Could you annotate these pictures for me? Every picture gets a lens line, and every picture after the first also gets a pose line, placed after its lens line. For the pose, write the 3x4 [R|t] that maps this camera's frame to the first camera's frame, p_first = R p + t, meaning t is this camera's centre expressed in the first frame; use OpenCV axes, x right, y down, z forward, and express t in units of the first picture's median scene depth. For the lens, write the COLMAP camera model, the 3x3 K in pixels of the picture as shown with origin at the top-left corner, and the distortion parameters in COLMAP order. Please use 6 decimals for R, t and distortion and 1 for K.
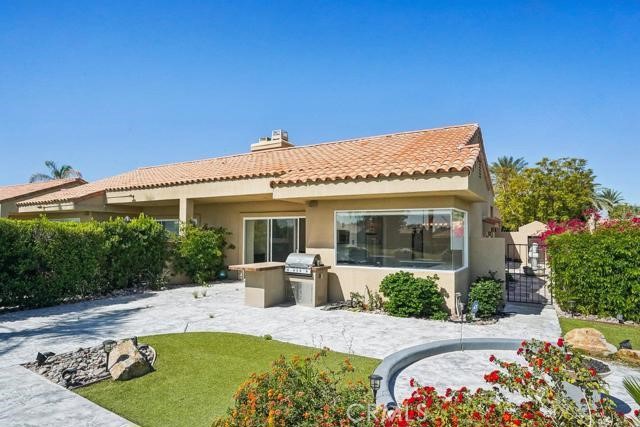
lens RADIAL K [[366.3, 0, 314.7], [0, 366.3, 213.1], [0, 0, 1]] dist [-0.023697, 0.001348]
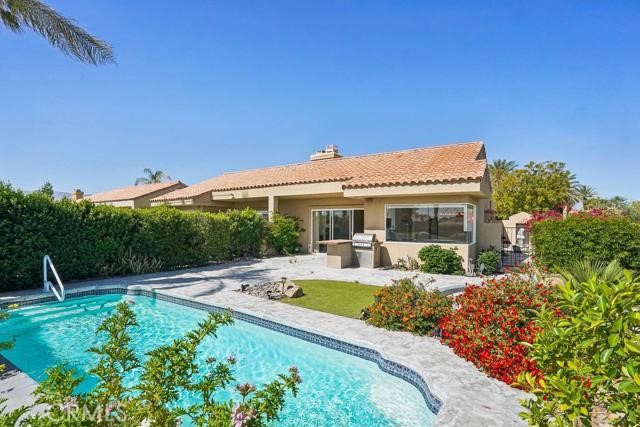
lens RADIAL K [[298.6, 0, 320.7], [0, 298.6, 220.7], [0, 0, 1]] dist [-0.063161, 0.021384]
pose [[0.998195, -0.000452, -0.060058, -0.107656], [0.003489, 0.998719, 0.050477, -0.003125], [0.059958, -0.050596, 0.996918, -0.174571]]
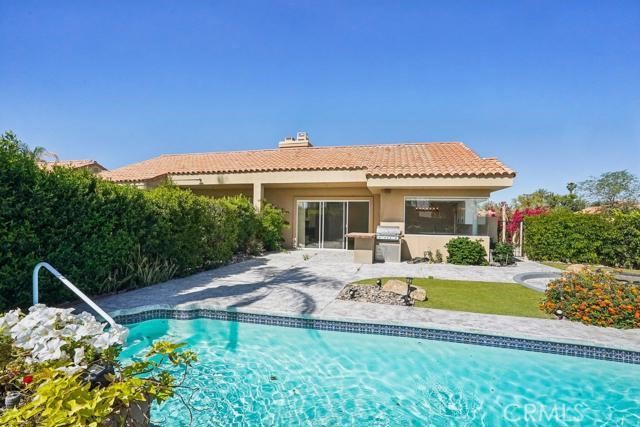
lens RADIAL K [[293.8, 0, 320.0], [0, 293.8, 213.5], [0, 0, 1]] dist [-0.032479, 0.001545]
pose [[0.964896, 0.014445, 0.262236, -0.462636], [-0.026216, 0.998797, 0.041445, 0.017186], [-0.261322, -0.046865, 0.964113, -0.023663]]
